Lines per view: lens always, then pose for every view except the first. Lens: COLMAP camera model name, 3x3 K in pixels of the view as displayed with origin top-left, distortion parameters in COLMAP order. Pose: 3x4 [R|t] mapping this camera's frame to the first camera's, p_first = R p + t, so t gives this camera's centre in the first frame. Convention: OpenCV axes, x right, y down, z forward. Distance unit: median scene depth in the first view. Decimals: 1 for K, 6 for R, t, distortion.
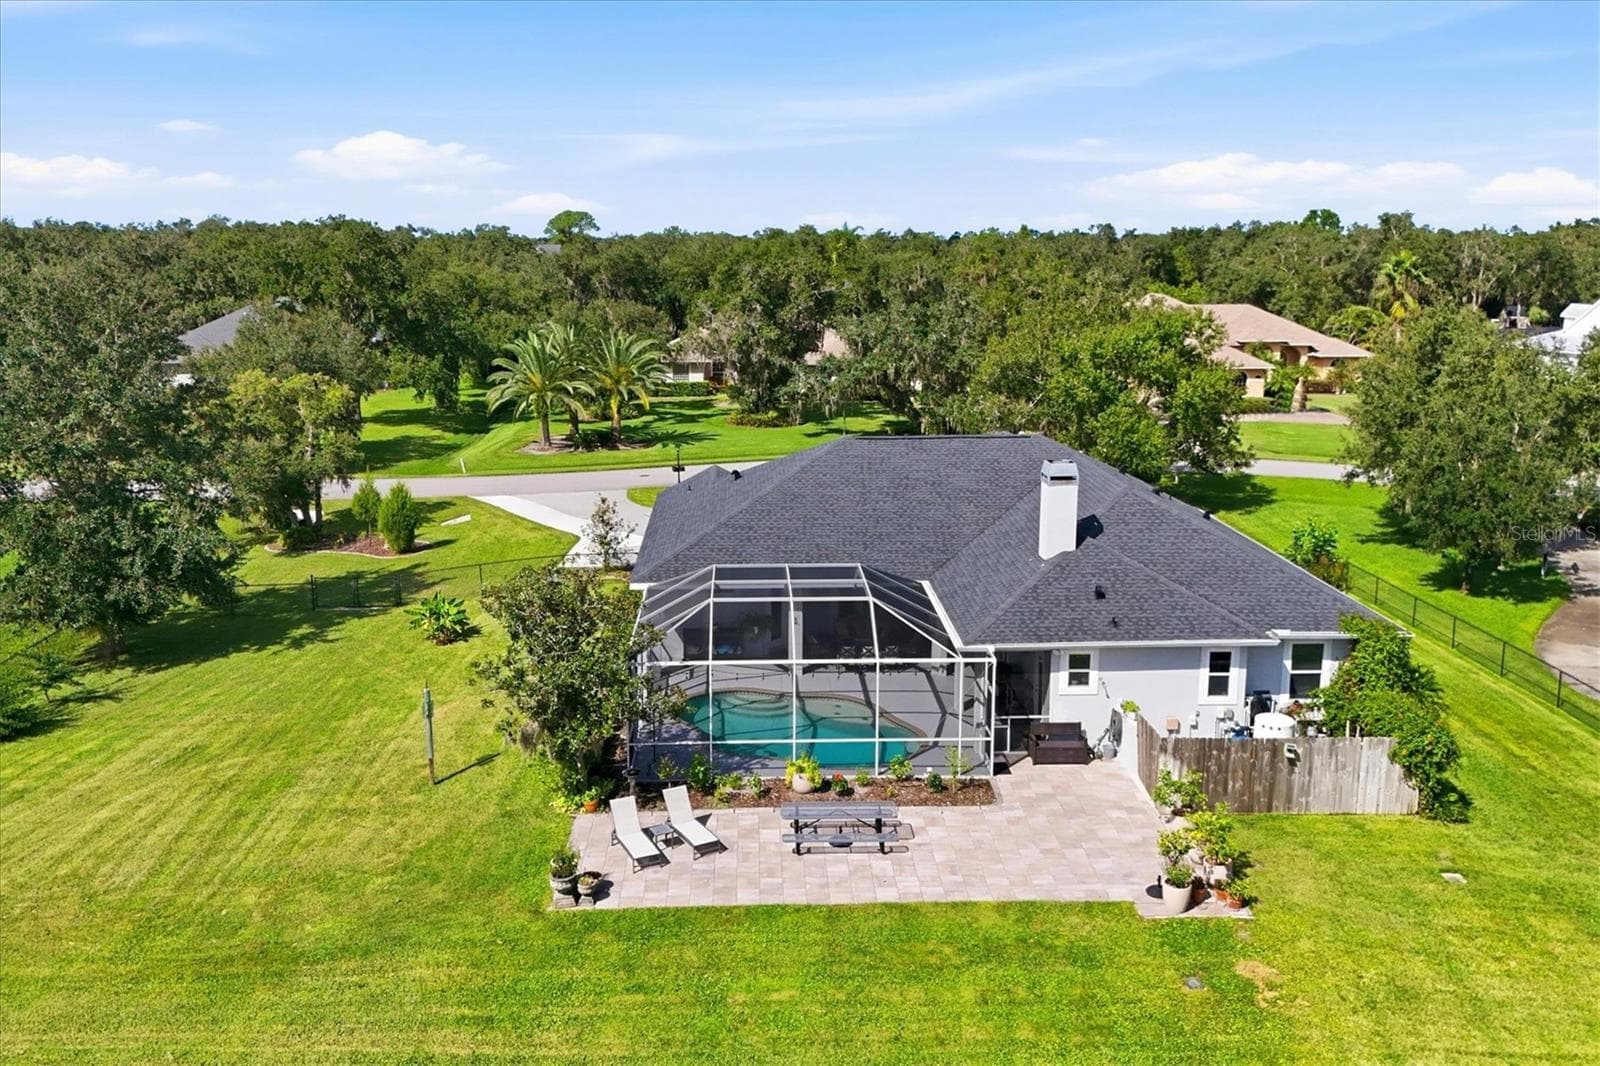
lens RADIAL K [[1381.2, 0, 800.0], [0, 1381.2, 533.0], [0, 0, 1]] dist [0.002032, -0.000142]
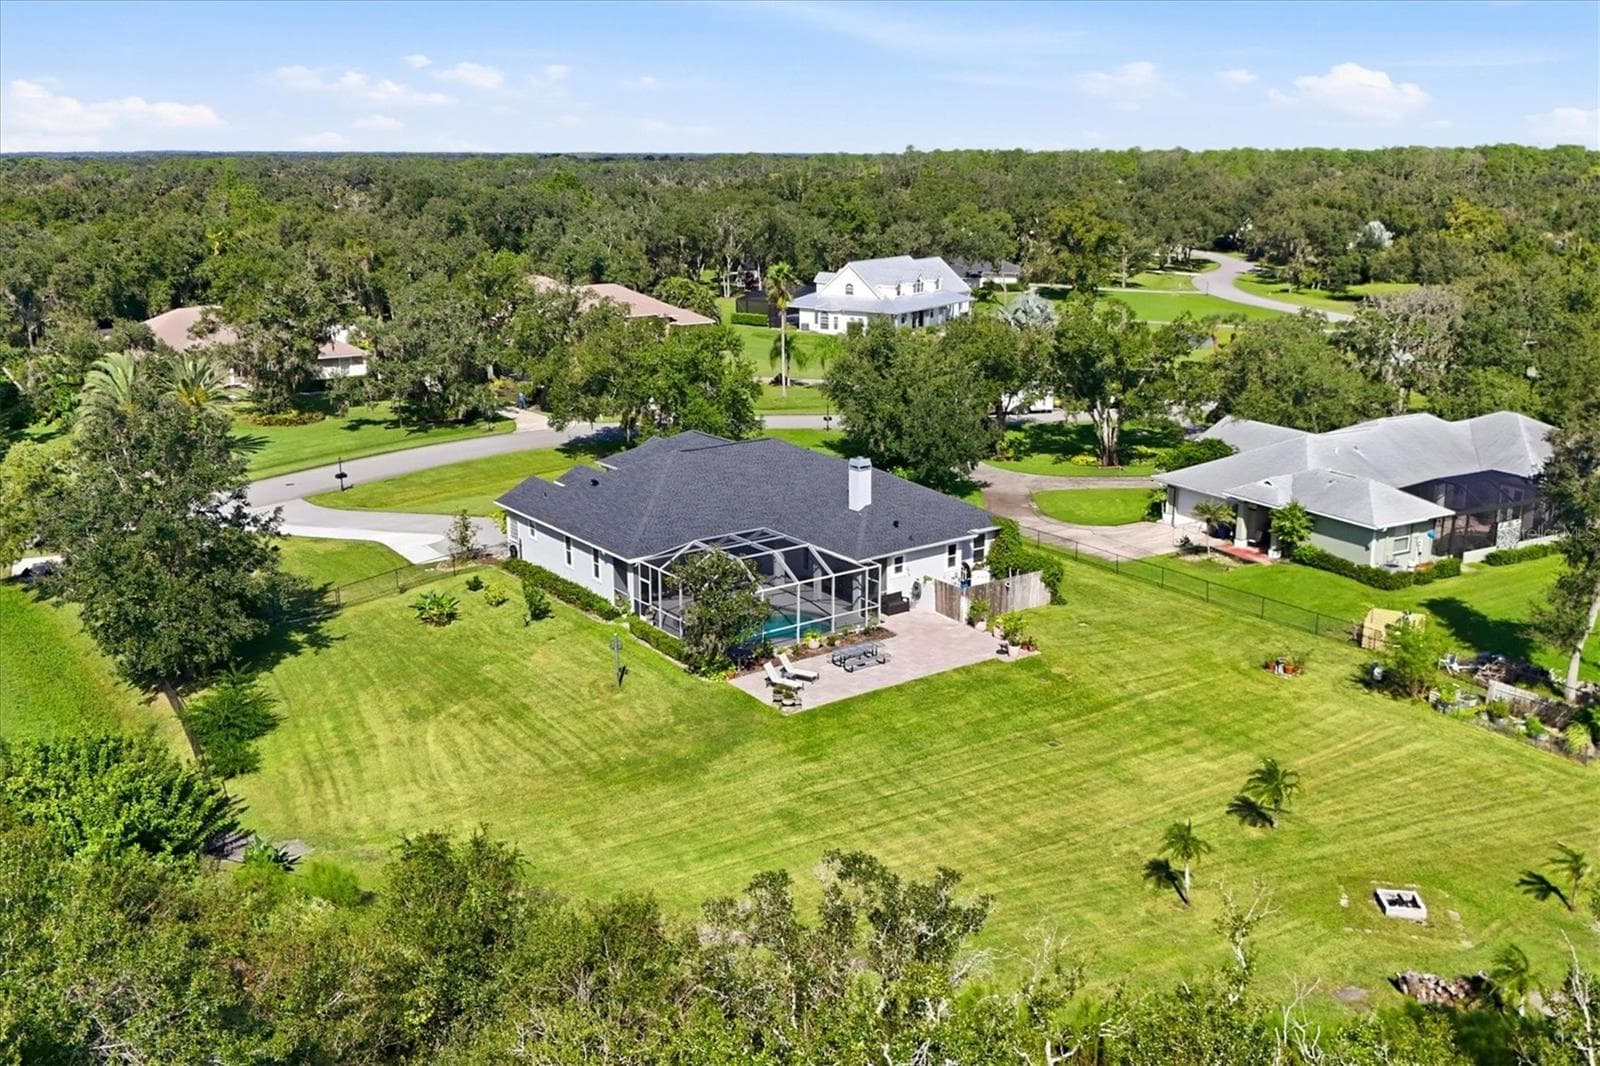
lens RADIAL K [[1381.2, 0, 800.0], [0, 1381.2, 533.0], [0, 0, 1]] dist [0.002032, -0.000142]
pose [[0.826072, -0.143290, 0.545045, -0.964035], [0.112710, 0.989603, 0.089340, -0.133899], [-0.552180, -0.012370, 0.833633, -0.544965]]
